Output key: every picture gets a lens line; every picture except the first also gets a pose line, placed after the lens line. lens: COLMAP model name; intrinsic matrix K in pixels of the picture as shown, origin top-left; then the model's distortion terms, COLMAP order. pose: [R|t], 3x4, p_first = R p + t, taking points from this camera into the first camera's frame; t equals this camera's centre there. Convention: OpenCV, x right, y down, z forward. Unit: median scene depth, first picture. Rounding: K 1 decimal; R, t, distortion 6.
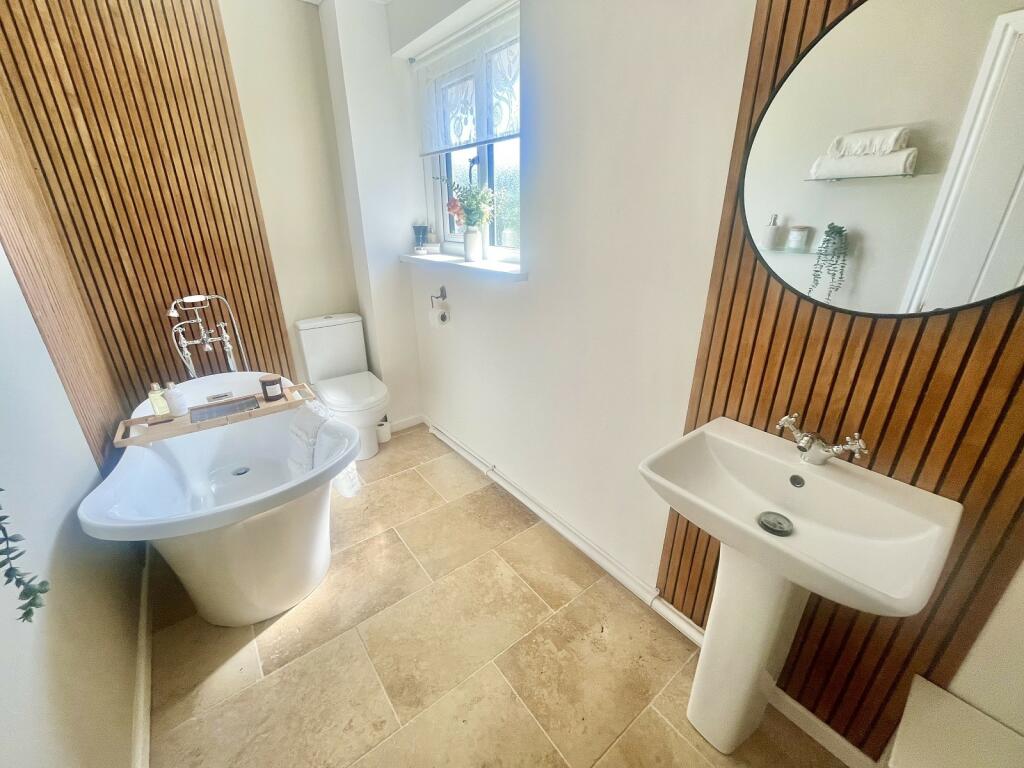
lens RADIAL K [[413.4, 0, 514.5], [0, 413.4, 382.8], [0, 0, 1]] dist [-0.002495, 0.000106]
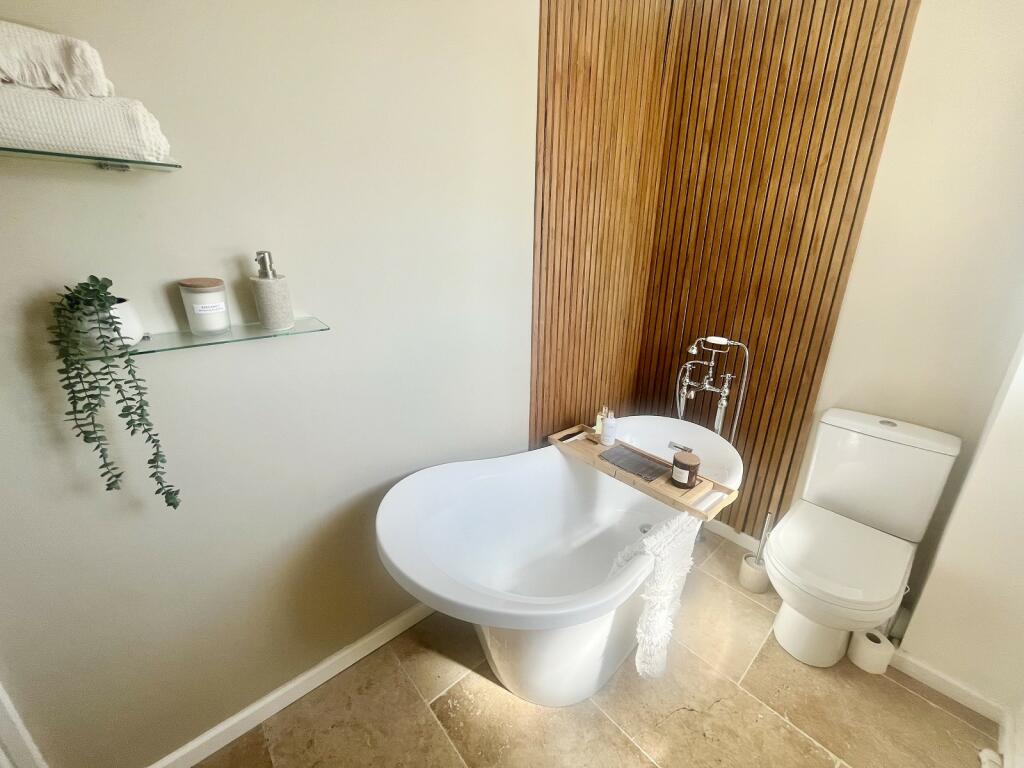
lens RADIAL K [[413.4, 0, 514.5], [0, 413.4, 382.8], [0, 0, 1]] dist [-0.002495, 0.000106]
pose [[0.055508, 0.321436, -0.945303, 0.056884], [-0.381153, 0.881885, 0.277490, -0.203320], [0.922844, 0.344902, 0.171468, 0.483077]]
